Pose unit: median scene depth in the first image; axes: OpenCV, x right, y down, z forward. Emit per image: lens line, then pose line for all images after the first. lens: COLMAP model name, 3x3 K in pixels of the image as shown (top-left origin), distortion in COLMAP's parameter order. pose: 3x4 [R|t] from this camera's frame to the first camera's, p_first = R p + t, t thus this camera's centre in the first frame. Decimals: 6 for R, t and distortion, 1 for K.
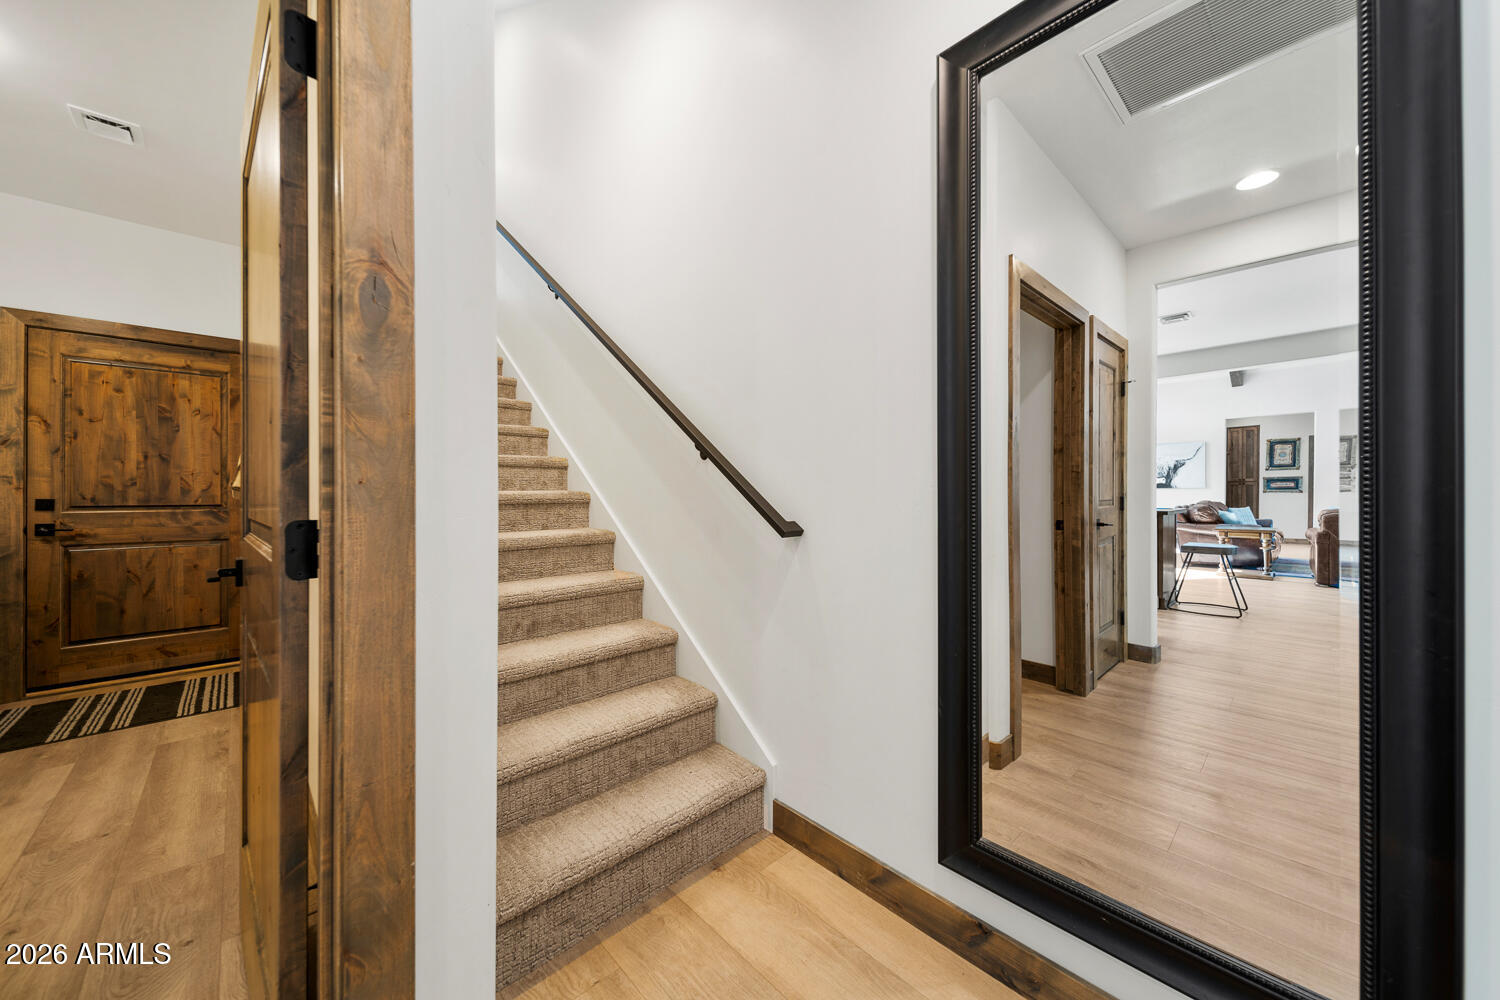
lens RADIAL K [[533.6, 0, 754.6], [0, 533.6, 492.1], [0, 0, 1]] dist [0.007308, -0.002191]
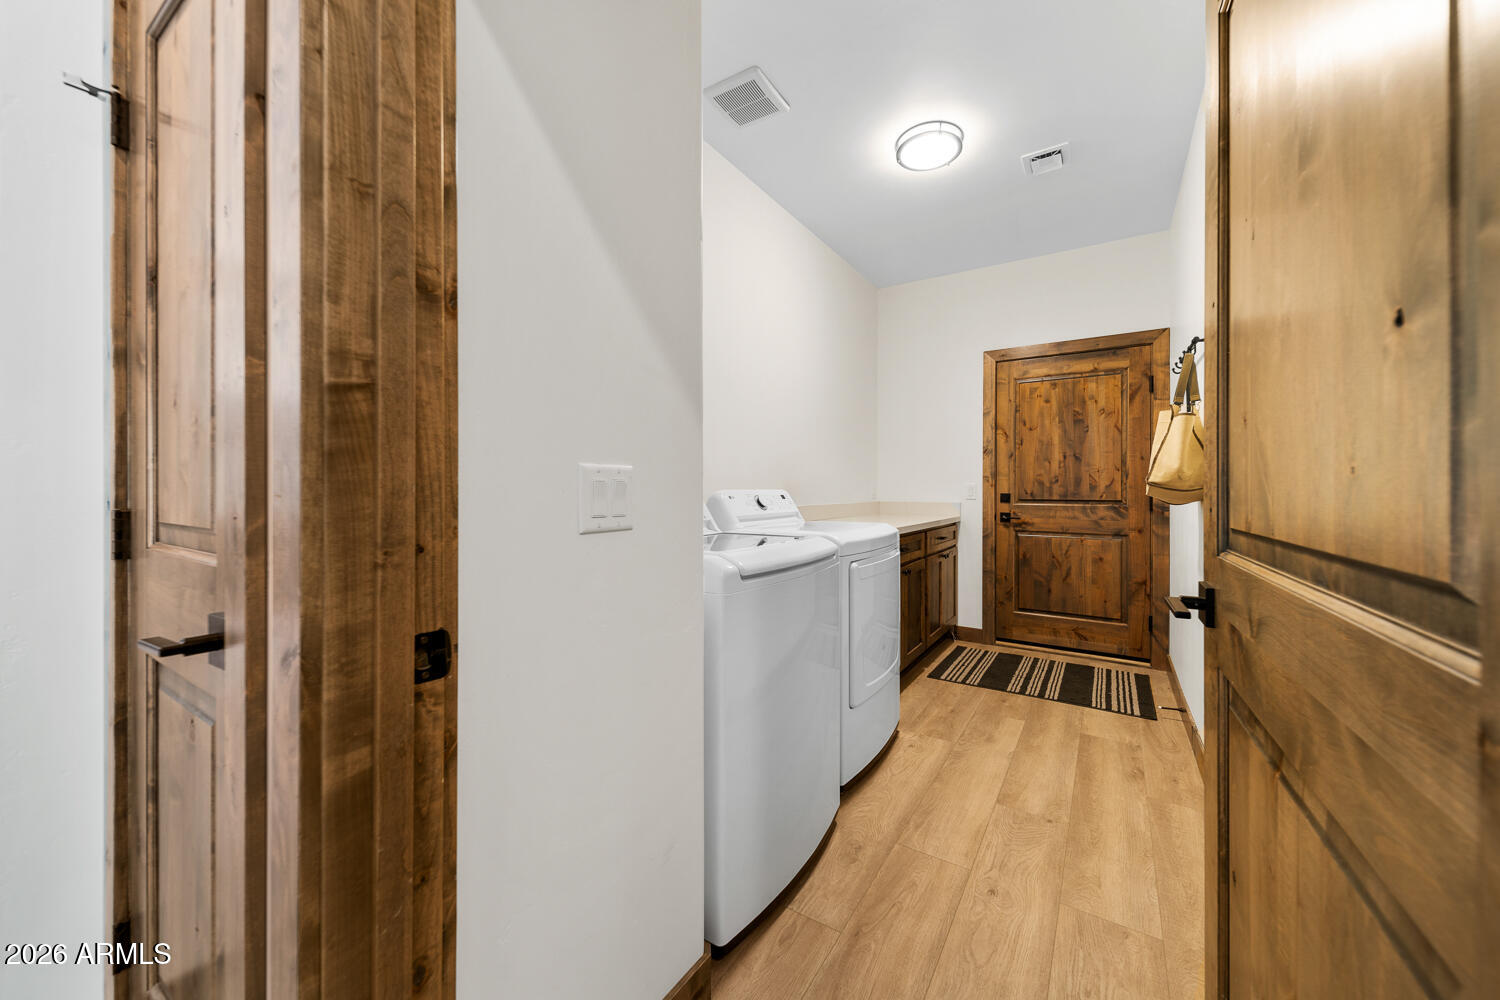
lens RADIAL K [[533.6, 0, 762.1], [0, 533.6, 490.5], [0, 0, 1]] dist [0.007308, -0.002191]
pose [[0.225931, 0.003195, -0.974138, -0.193194], [0.000450, 0.999994, 0.003384, 0.001004], [0.974143, -0.001203, 0.225928, 0.133398]]
